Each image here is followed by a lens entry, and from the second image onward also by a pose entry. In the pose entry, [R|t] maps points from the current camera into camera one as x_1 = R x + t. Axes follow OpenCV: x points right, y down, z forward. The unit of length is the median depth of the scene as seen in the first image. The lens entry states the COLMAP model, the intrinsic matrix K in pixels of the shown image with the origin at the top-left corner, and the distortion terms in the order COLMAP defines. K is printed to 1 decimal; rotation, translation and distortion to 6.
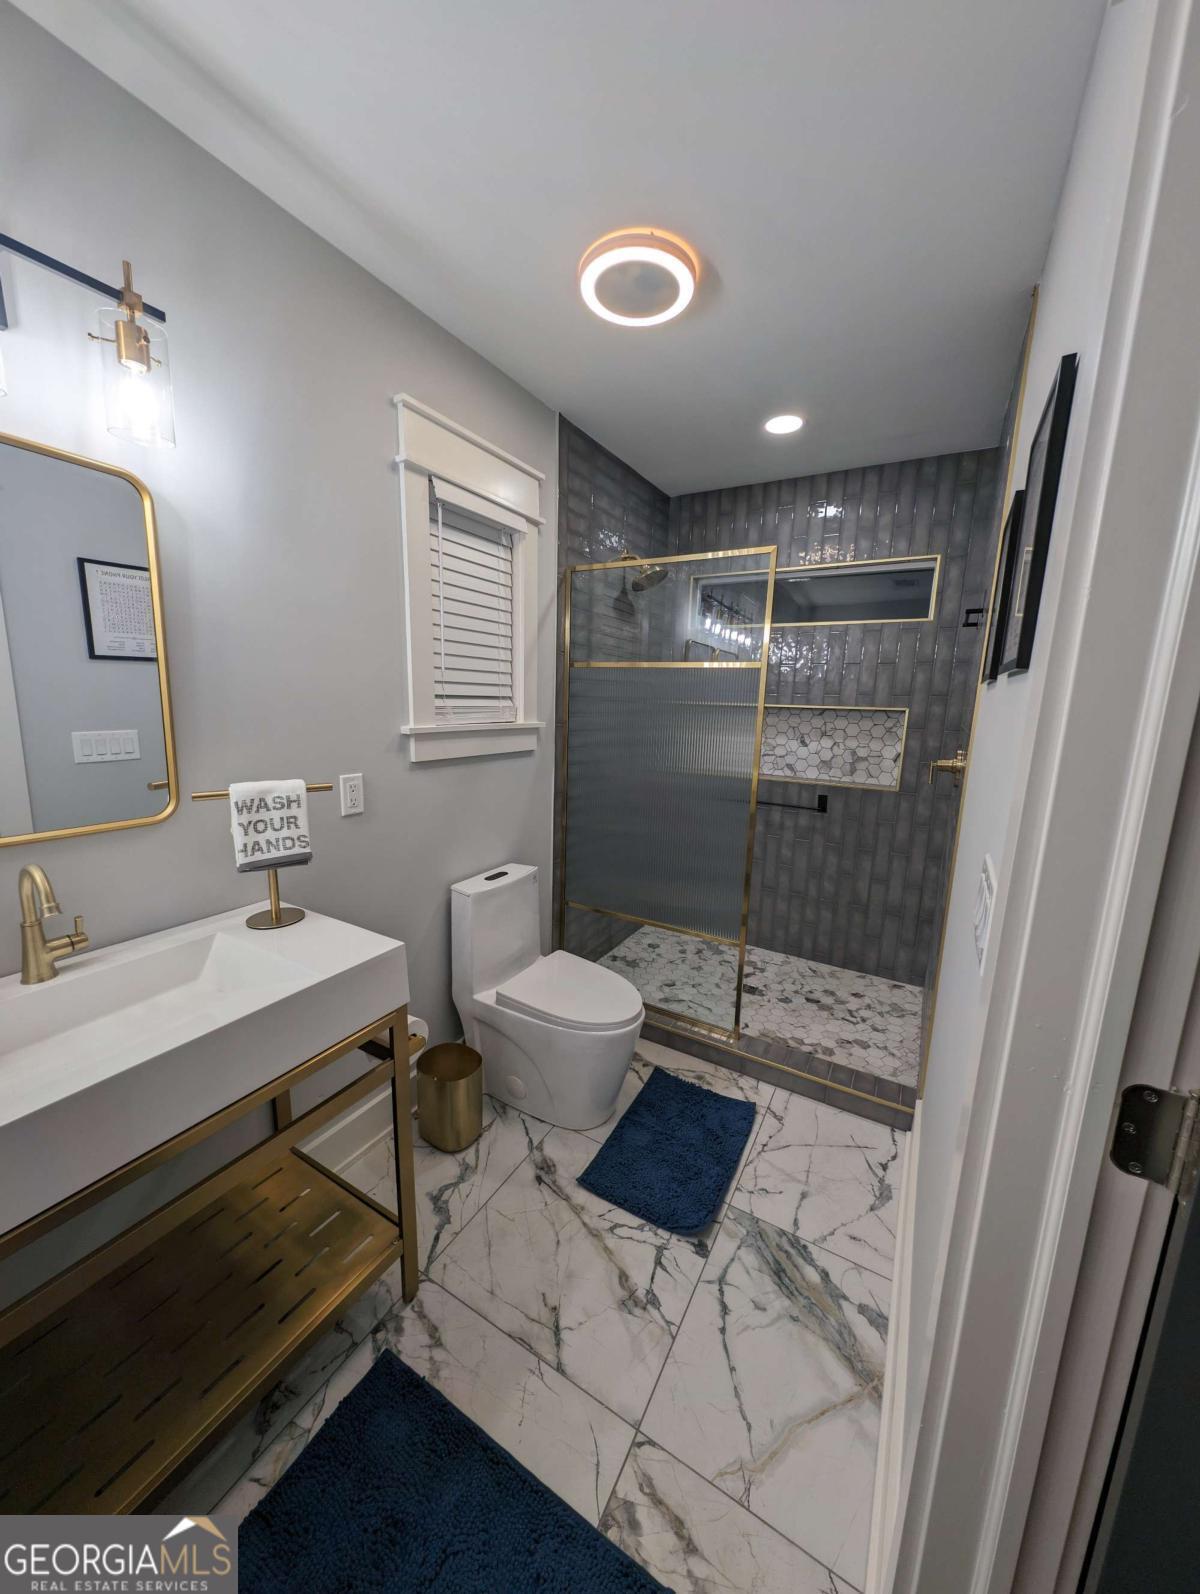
lens RADIAL K [[563.6, 0, 596.3], [0, 563.6, 794.1], [0, 0, 1]] dist [0.013856, -0.007207]
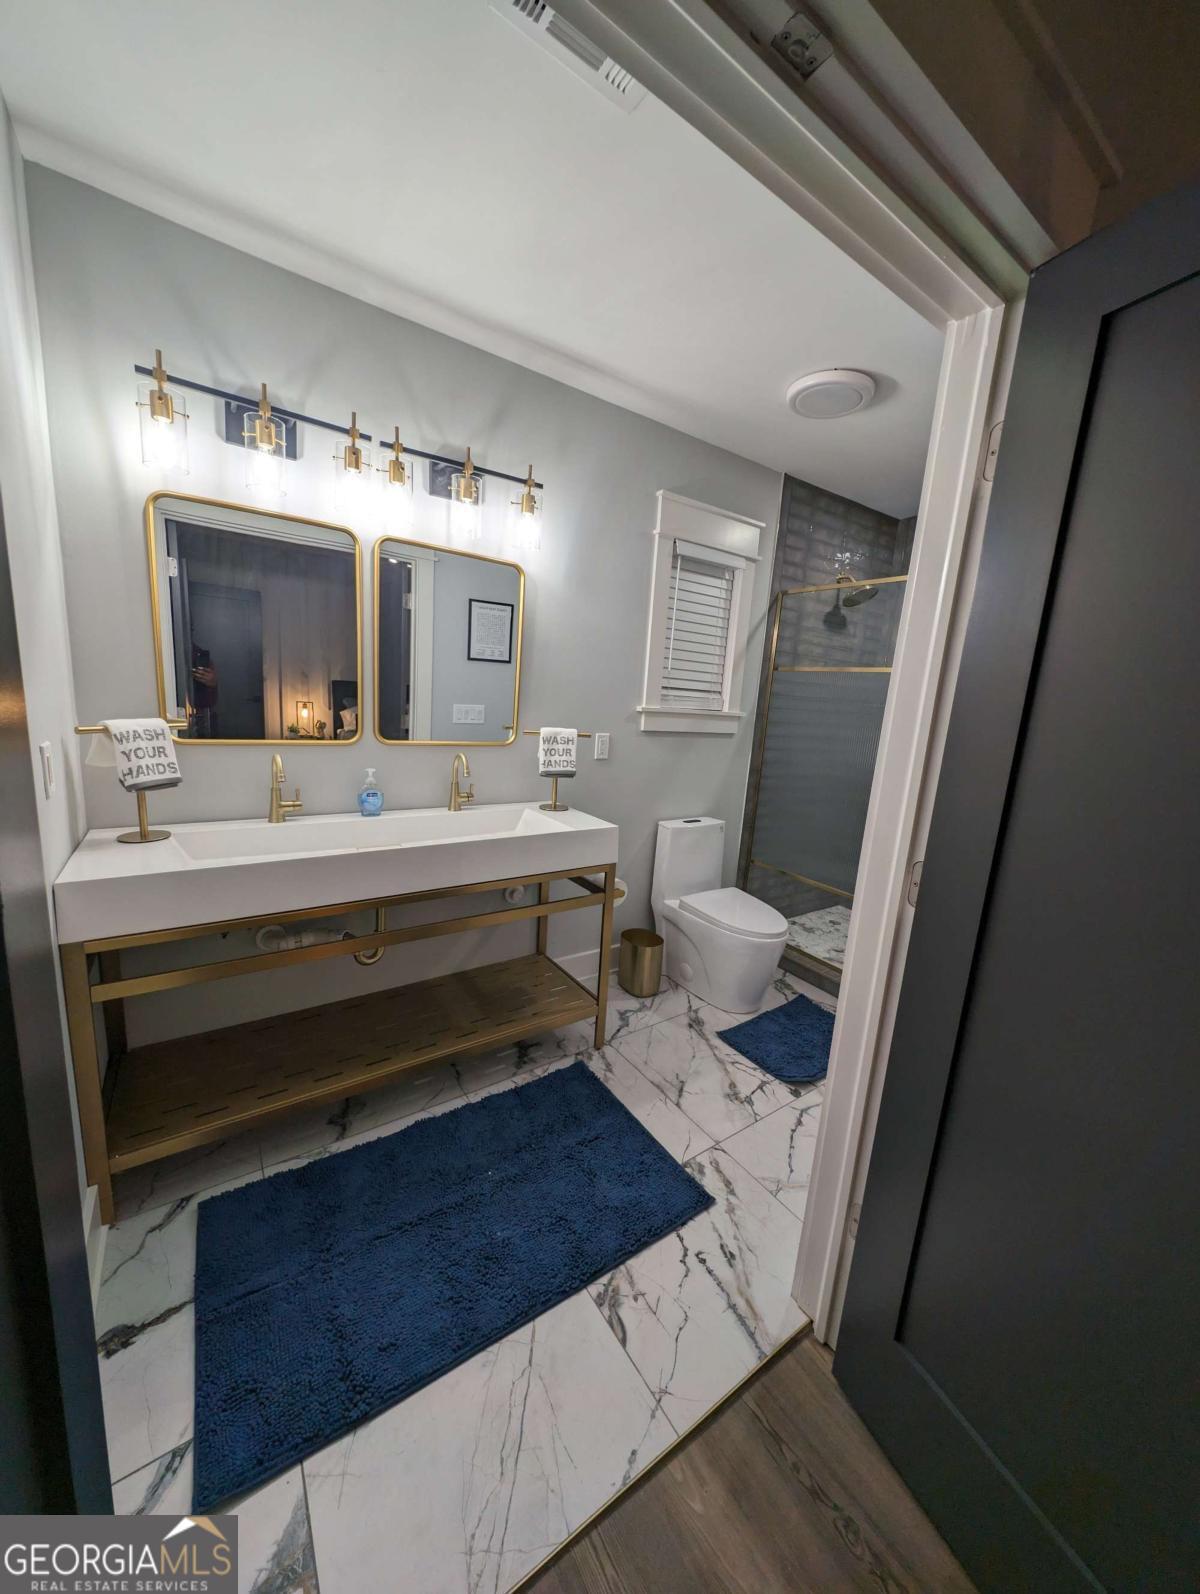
lens RADIAL K [[563.6, 0, 596.3], [0, 563.6, 794.1], [0, 0, 1]] dist [0.013856, -0.007207]
pose [[0.903163, 0.109589, -0.415075, 0.182158], [-0.115407, 0.993256, 0.011127, 0.096403], [0.413495, 0.037853, 0.909719, -0.357031]]
